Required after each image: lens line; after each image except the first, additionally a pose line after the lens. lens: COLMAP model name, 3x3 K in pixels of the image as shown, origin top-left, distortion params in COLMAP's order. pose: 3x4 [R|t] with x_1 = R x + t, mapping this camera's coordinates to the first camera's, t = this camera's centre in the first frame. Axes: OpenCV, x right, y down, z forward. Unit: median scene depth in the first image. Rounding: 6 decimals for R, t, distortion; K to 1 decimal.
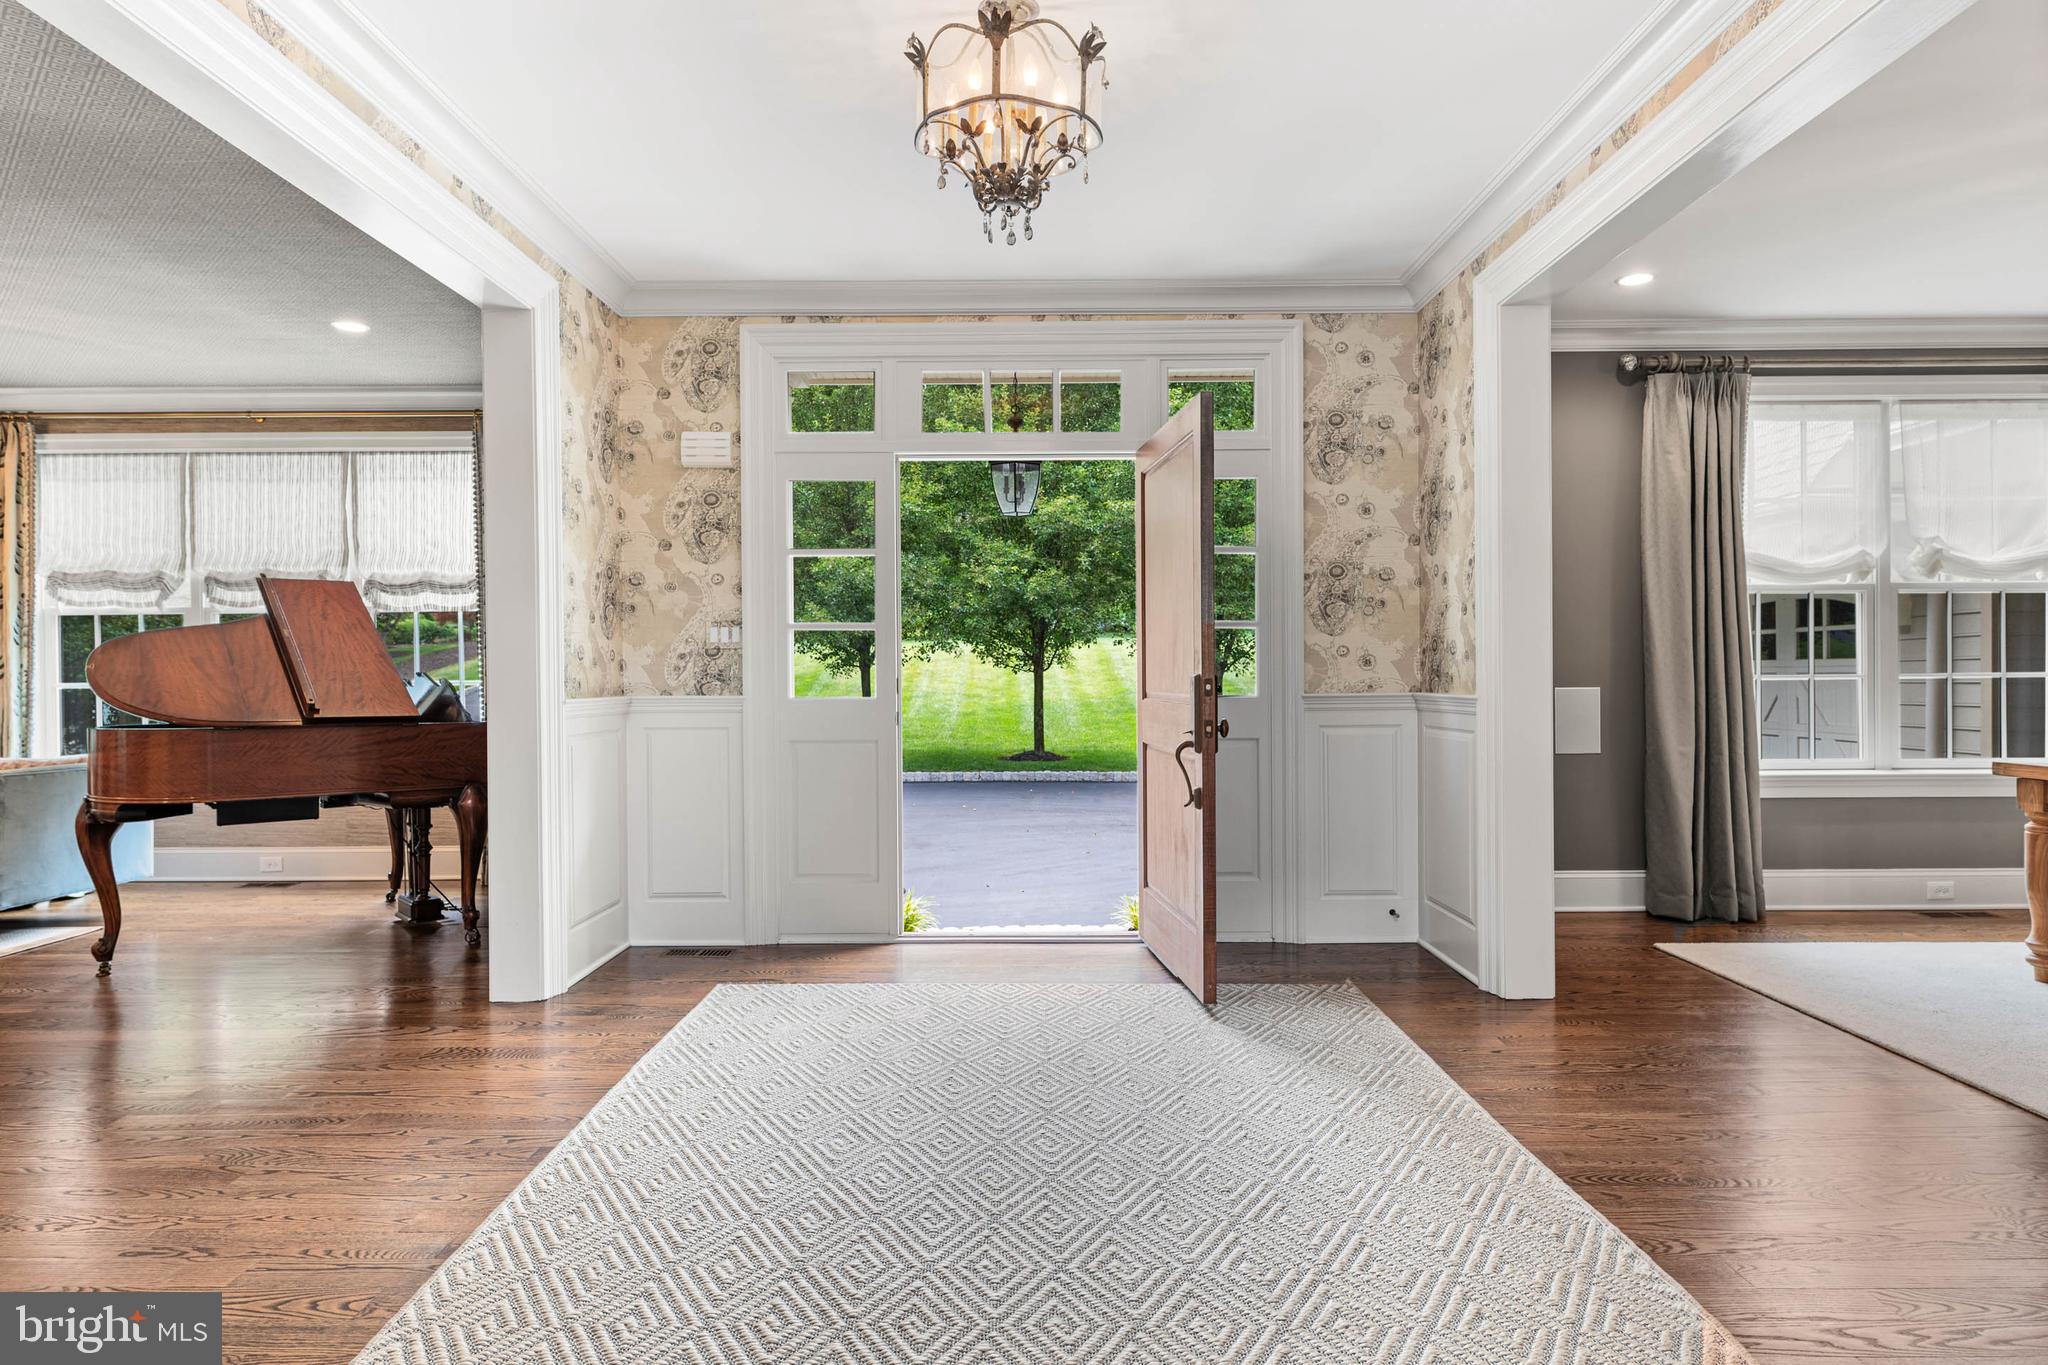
lens RADIAL K [[1180.7, 0, 1018.2], [0, 1180.7, 679.8], [0, 0, 1]] dist [-0.000244, -0.000771]
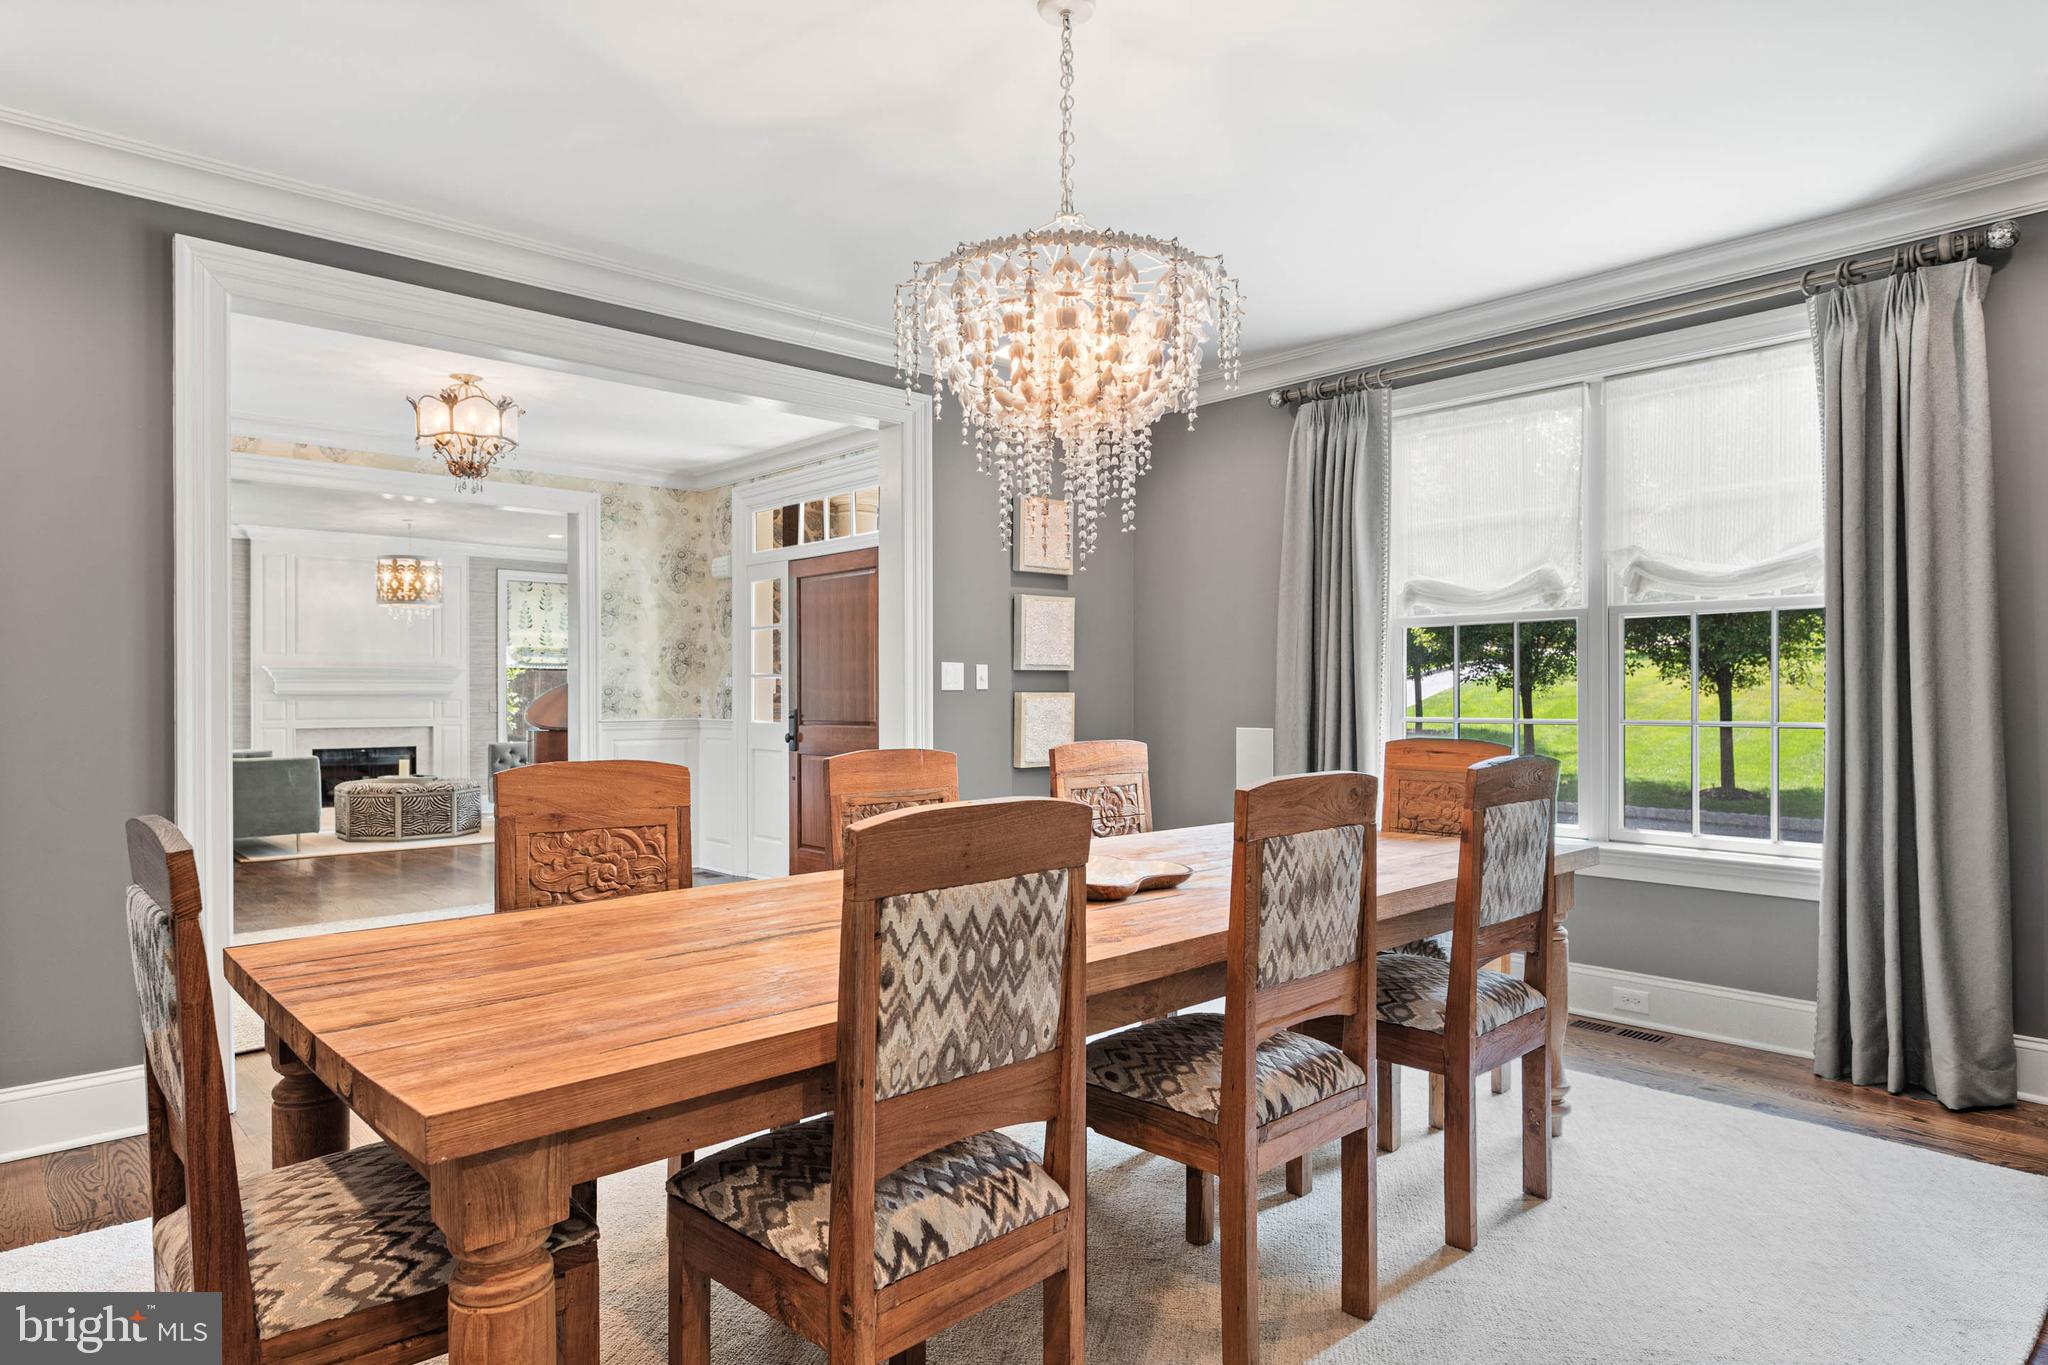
lens RADIAL K [[1180.7, 0, 1032.2], [0, 1180.7, 686.6], [0, 0, 1]] dist [-0.000244, -0.000771]
pose [[0.690780, -0.001383, -0.723064, 0.884720], [-0.003020, 0.999984, -0.004798, -0.016877], [0.723059, 0.005498, 0.690764, 0.134081]]
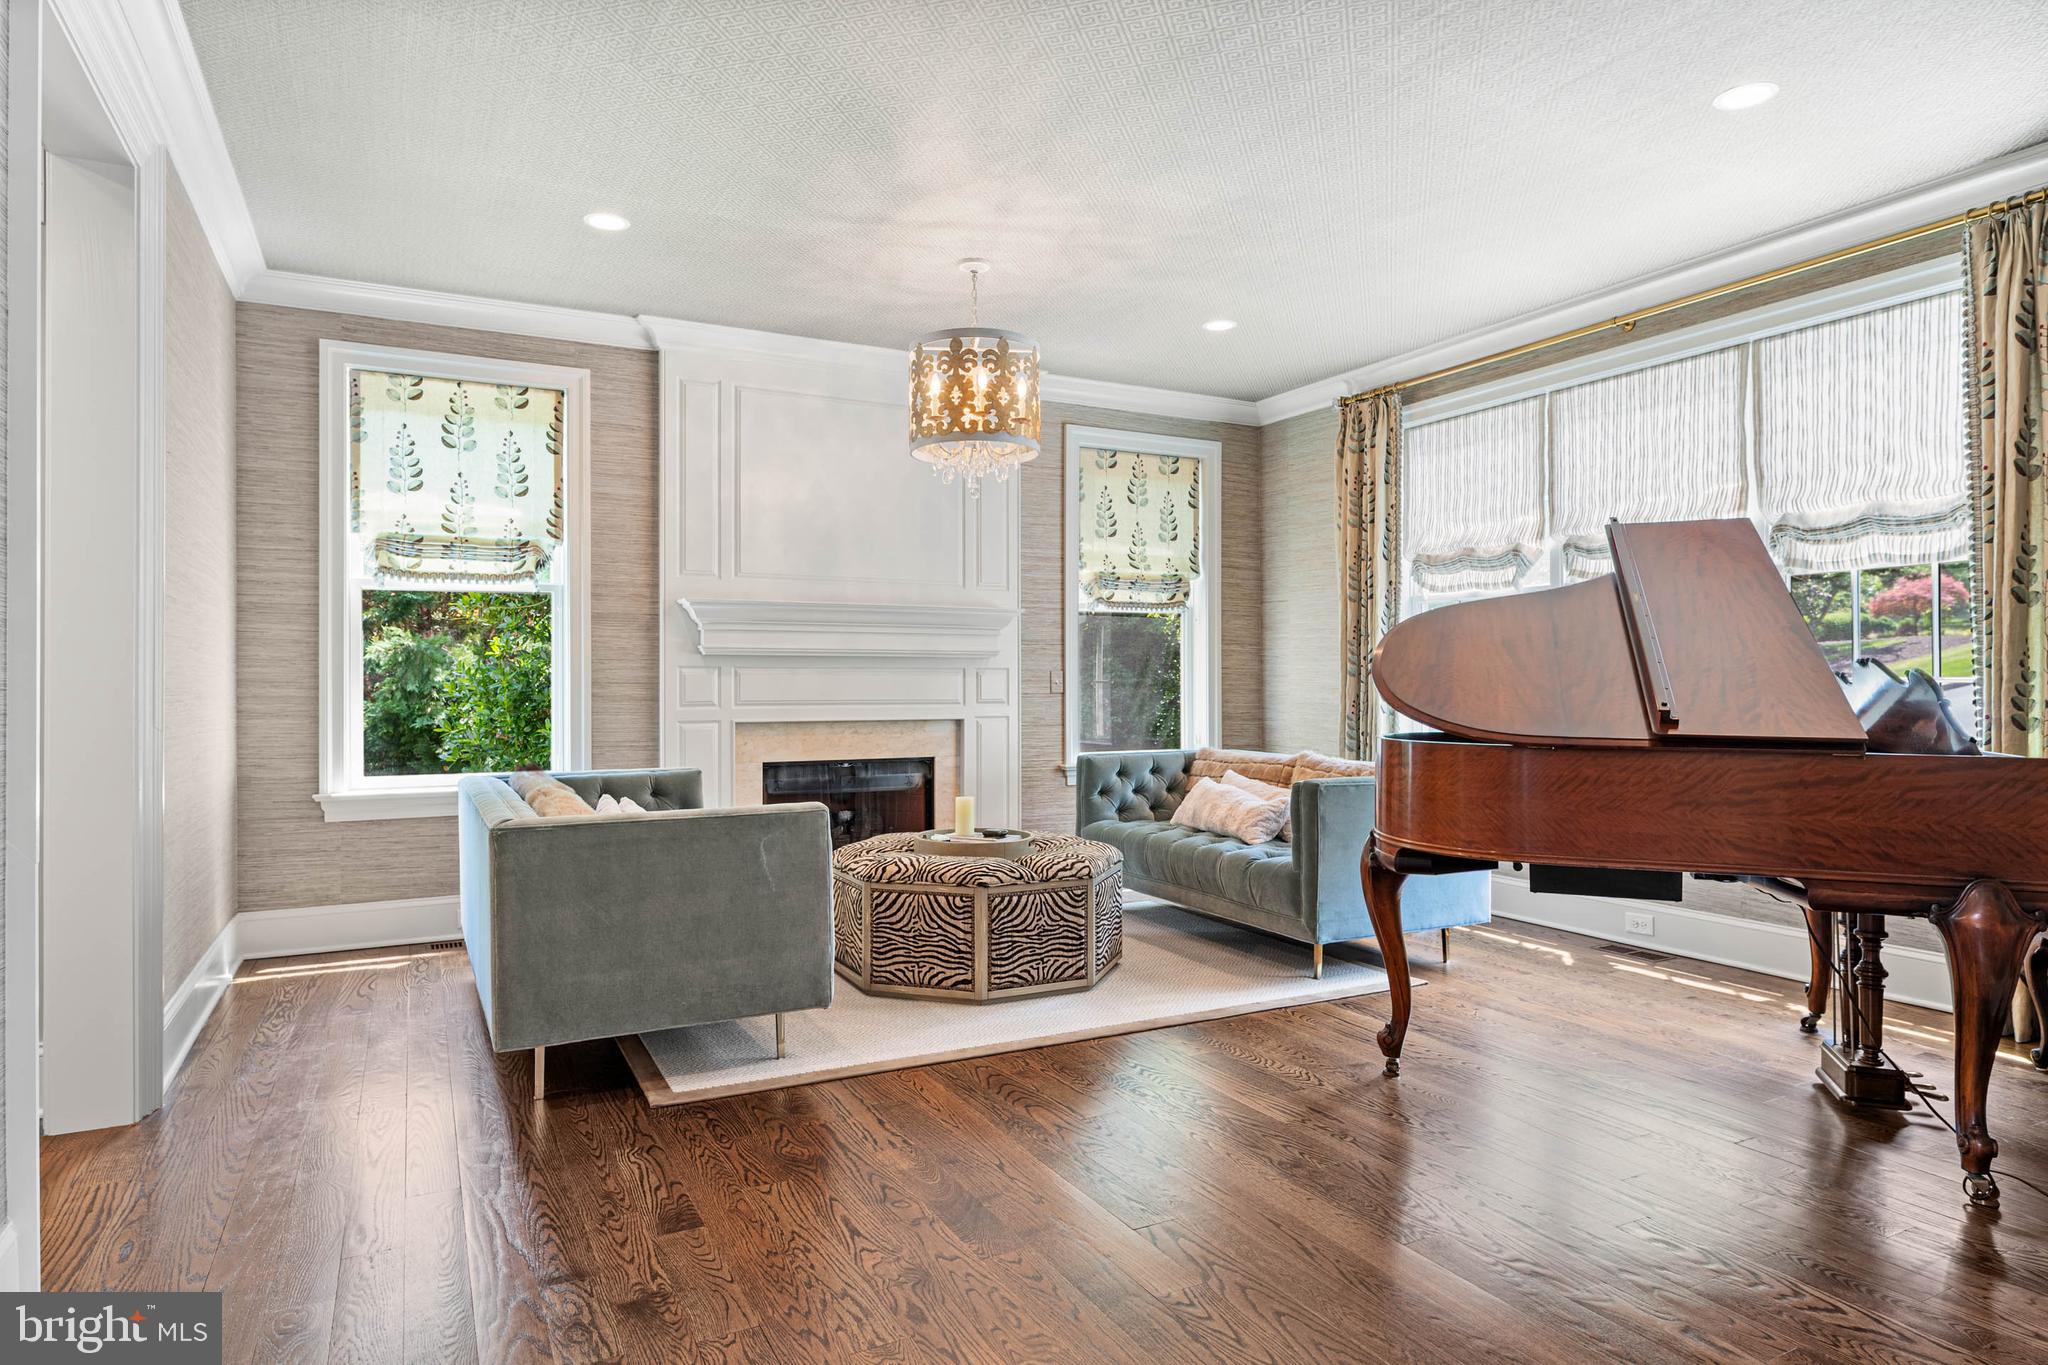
lens RADIAL K [[1180.7, 0, 1030.9], [0, 1180.7, 680.8], [0, 0, 1]] dist [-0.000244, -0.000771]
pose [[0.475665, 0.004859, -0.879613, -0.163543], [-0.004982, 0.999984, 0.002830, 0.003689], [0.879613, 0.003036, 0.475681, 0.310965]]
